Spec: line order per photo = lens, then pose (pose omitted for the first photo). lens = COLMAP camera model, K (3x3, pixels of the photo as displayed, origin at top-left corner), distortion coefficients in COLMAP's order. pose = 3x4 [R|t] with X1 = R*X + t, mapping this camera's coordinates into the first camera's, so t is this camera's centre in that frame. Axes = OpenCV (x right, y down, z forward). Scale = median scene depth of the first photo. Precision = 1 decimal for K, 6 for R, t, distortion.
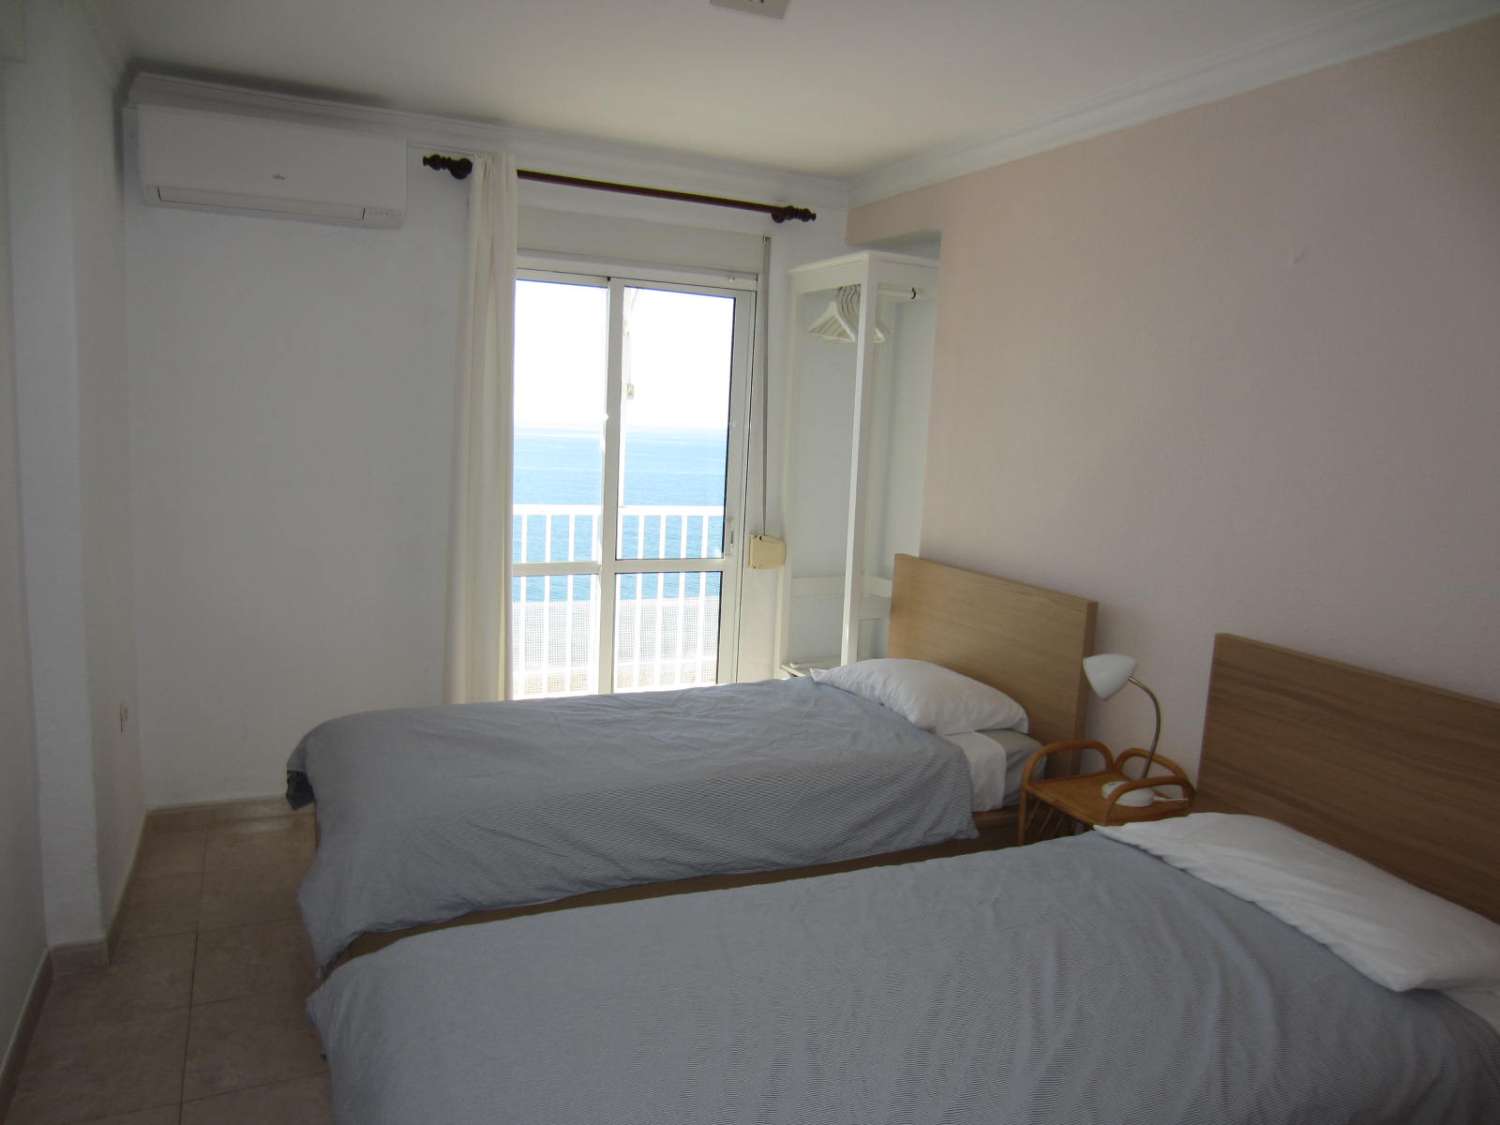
lens RADIAL K [[1051.7, 0, 750.4], [0, 1051.7, 552.4], [0, 0, 1]] dist [-0.041226, 0.018465]
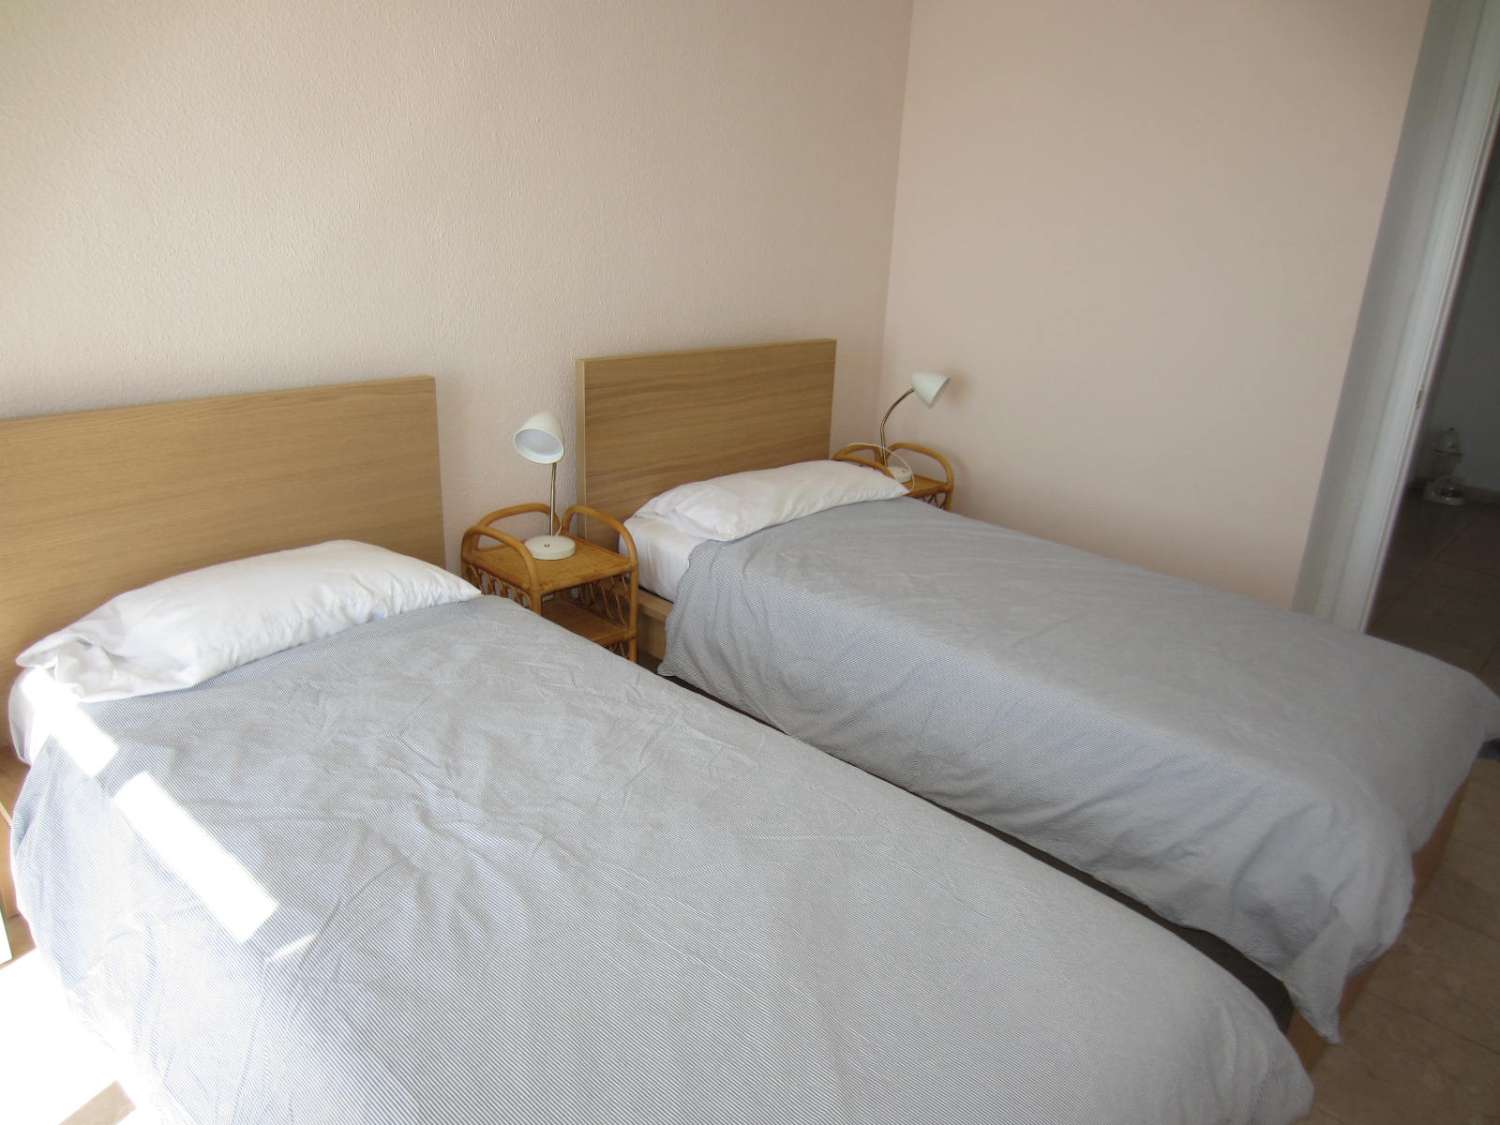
lens RADIAL K [[1051.7, 0, 760.2], [0, 1051.7, 569.1], [0, 0, 1]] dist [-0.041226, 0.018465]
pose [[-0.365803, -0.391396, 0.844392, -0.546846], [0.040352, 0.899750, 0.434537, -0.170431], [-0.929817, 0.193028, -0.313337, 1.072987]]
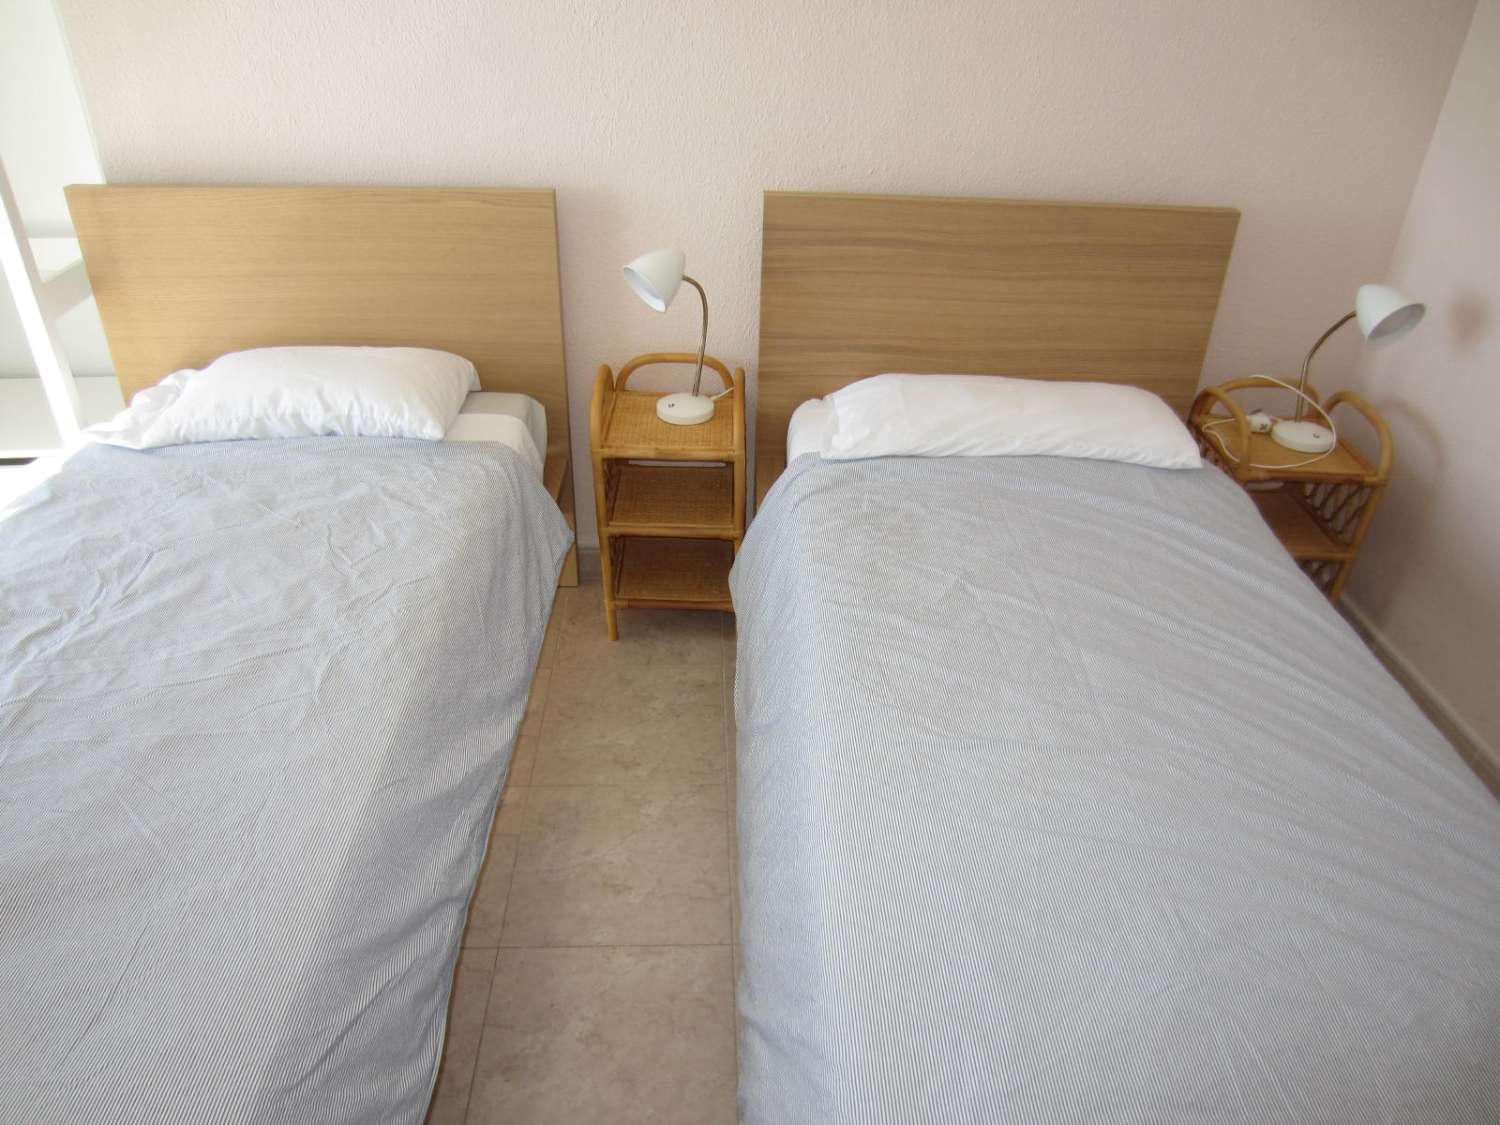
lens RADIAL K [[1051.7, 0, 751.2], [0, 1051.7, 565.6], [0, 0, 1]] dist [-0.041226, 0.018465]
pose [[0.395763, -0.508913, 0.764447, -0.328262], [0.111937, 0.852937, 0.509872, -0.089791], [-0.911505, -0.116219, 0.394527, 0.561420]]
